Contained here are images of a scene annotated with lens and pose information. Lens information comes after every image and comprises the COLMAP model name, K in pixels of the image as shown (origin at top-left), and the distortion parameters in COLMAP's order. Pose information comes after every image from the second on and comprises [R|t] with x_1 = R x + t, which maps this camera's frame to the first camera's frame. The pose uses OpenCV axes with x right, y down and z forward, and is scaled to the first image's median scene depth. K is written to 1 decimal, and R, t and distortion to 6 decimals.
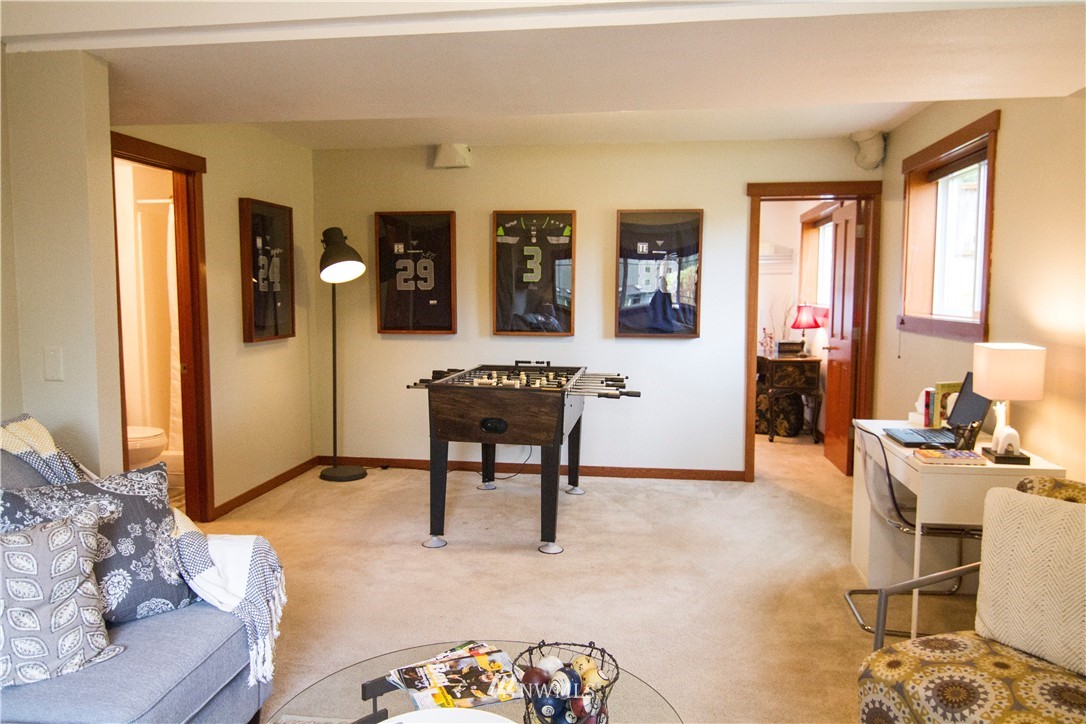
lens RADIAL K [[769.9, 0, 550.6], [0, 769.9, 364.7], [0, 0, 1]] dist [0.006501, -0.022031]
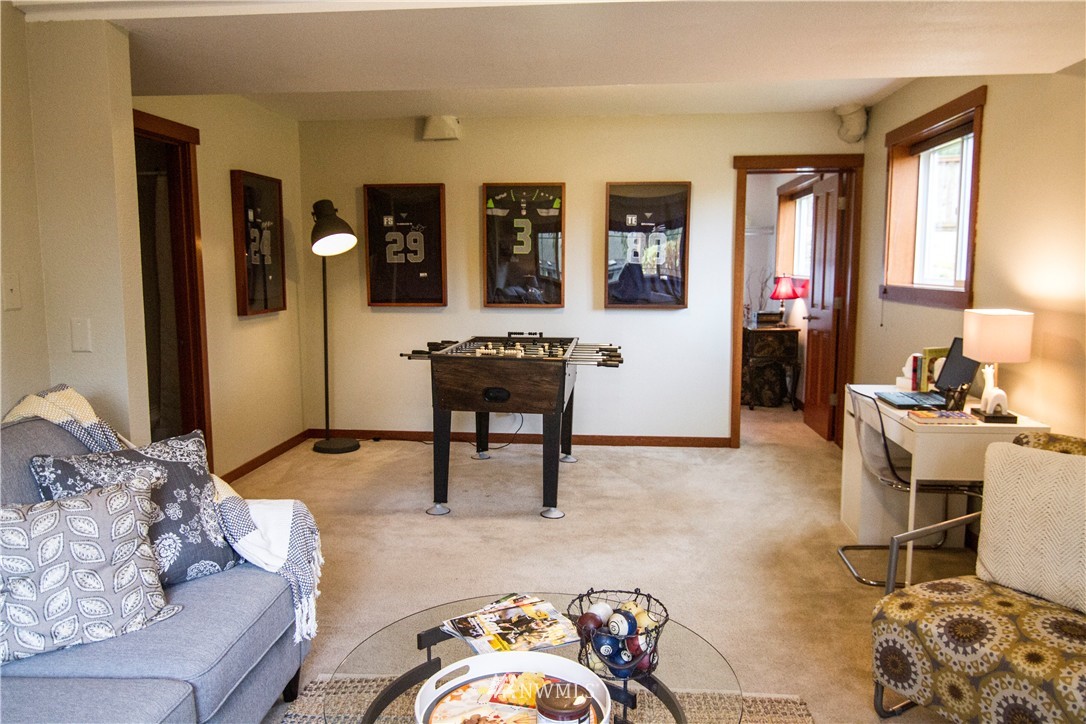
lens RADIAL K [[769.9, 0, 549.9], [0, 769.9, 365.2], [0, 0, 1]] dist [0.006501, -0.022031]
pose [[0.998970, -0.009881, 0.044283, -0.045977], [0.008370, 0.999381, 0.034173, 0.005348], [-0.044593, -0.033767, 0.998434, -0.020475]]
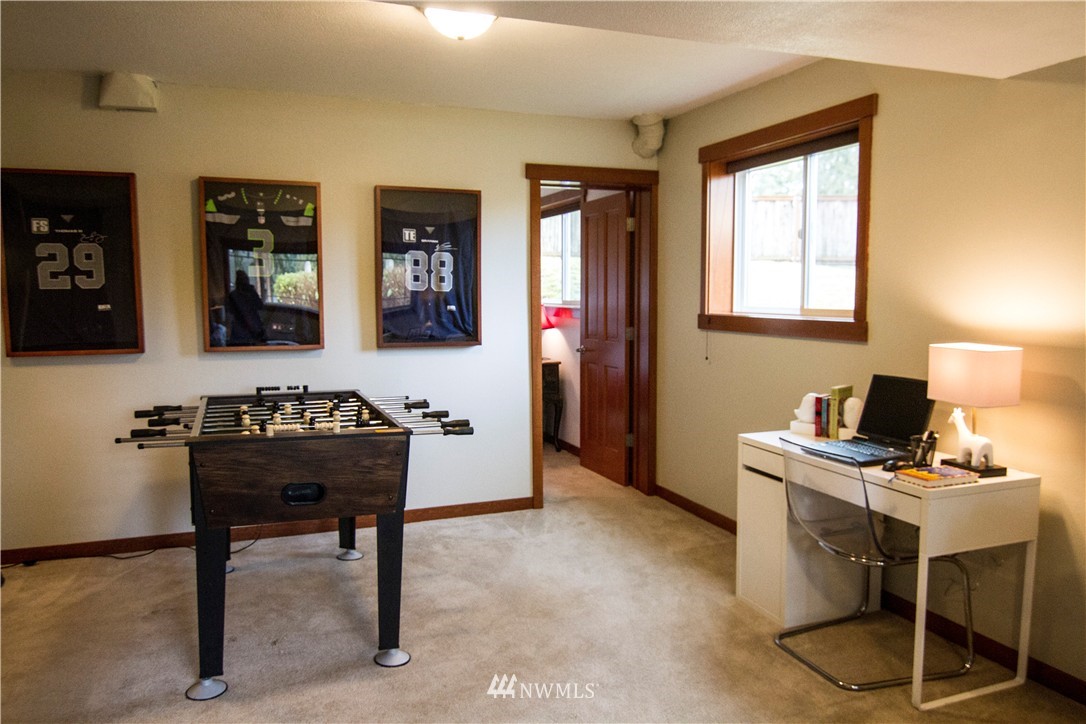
lens RADIAL K [[769.9, 0, 540.8], [0, 769.9, 365.3], [0, 0, 1]] dist [0.006501, -0.022031]
pose [[0.874474, -0.051587, 0.482322, -0.201355], [0.050943, 0.998597, 0.014443, -0.028640], [-0.482391, 0.011940, 0.875875, 0.312360]]
